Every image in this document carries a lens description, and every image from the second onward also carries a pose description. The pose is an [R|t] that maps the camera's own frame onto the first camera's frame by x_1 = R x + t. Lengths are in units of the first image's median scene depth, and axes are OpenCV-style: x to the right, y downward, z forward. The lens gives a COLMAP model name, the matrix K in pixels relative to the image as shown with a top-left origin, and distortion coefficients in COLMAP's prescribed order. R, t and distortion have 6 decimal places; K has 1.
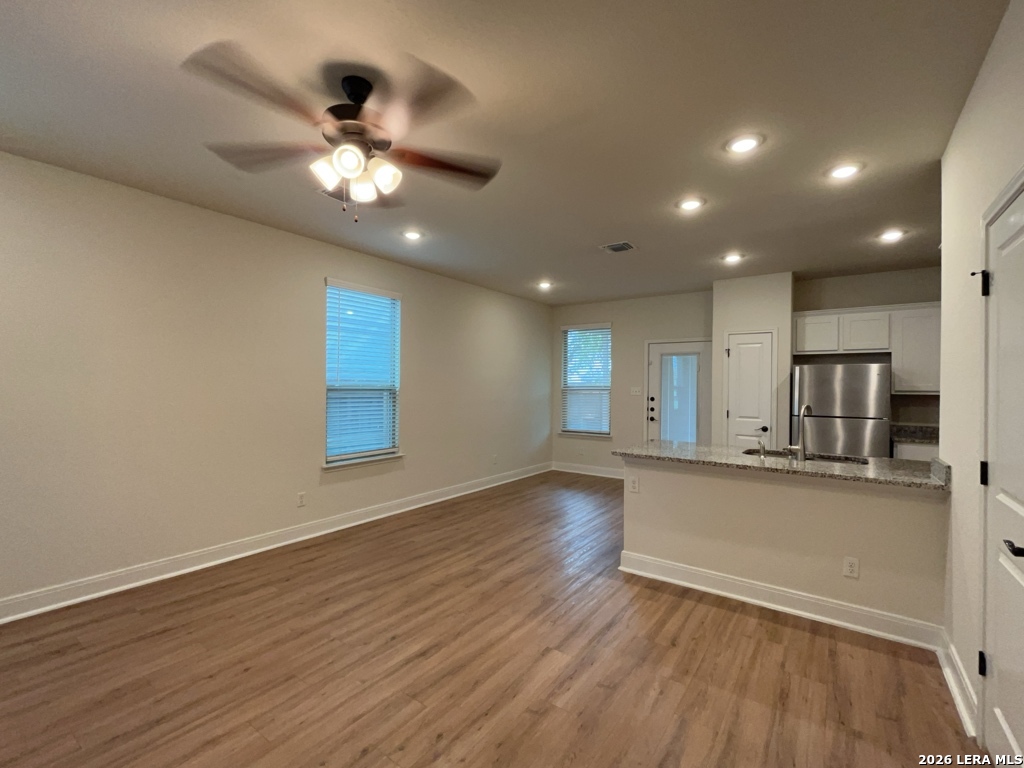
lens RADIAL K [[453.6, 0, 514.5], [0, 453.6, 384.3], [0, 0, 1]] dist [-0.001710, -0.000723]
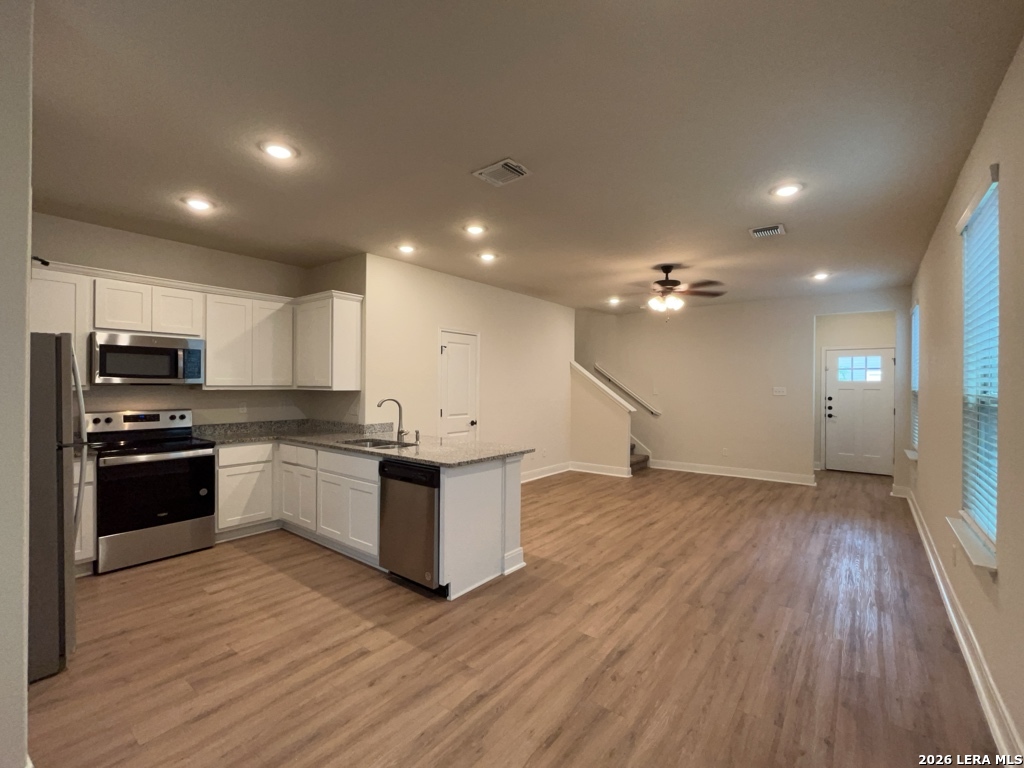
lens RADIAL K [[453.6, 0, 514.5], [0, 453.6, 384.3], [0, 0, 1]] dist [-0.001710, -0.000723]
pose [[-0.999178, -0.017228, 0.036697, 0.177239], [-0.017341, 0.999846, -0.002768, 0.001953], [-0.036643, -0.003402, -0.999323, 1.607566]]
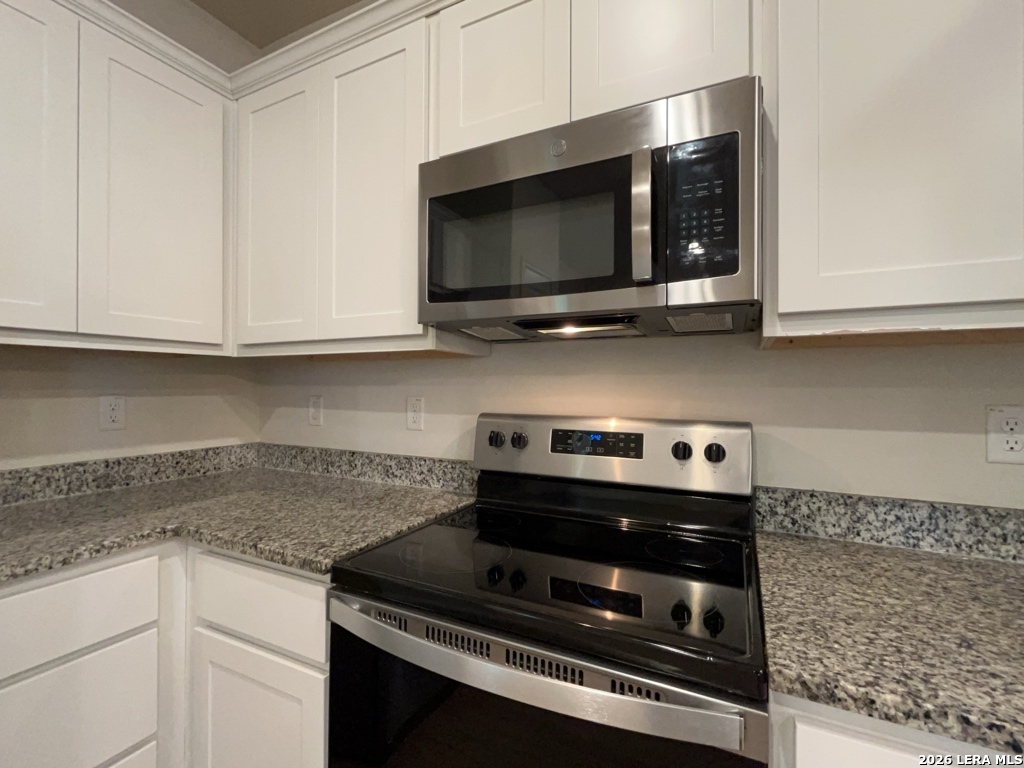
lens RADIAL K [[454.7, 0, 515.8], [0, 454.7, 385.4], [0, 0, 1]] dist [-0.003818, -0.000885]
pose [[-0.162659, -0.010375, 0.986628, 0.681183], [-0.007338, 0.999930, 0.009305, 0.042111], [-0.986655, -0.005726, -0.162723, 0.831436]]
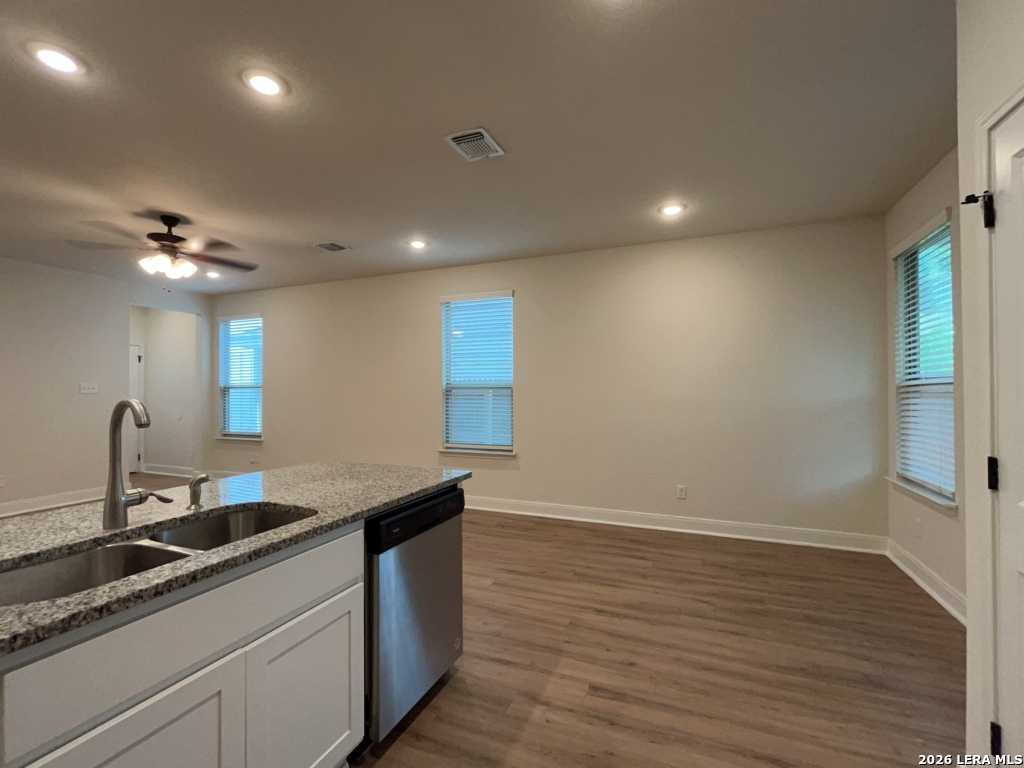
lens RADIAL K [[453.6, 0, 514.5], [0, 453.6, 384.3], [0, 0, 1]] dist [-0.001710, -0.000723]
pose [[0.226663, -0.023077, -0.973700, 0.803154], [0.007412, 0.999731, -0.021968, 0.029549], [0.973945, -0.002238, 0.226774, 0.888953]]
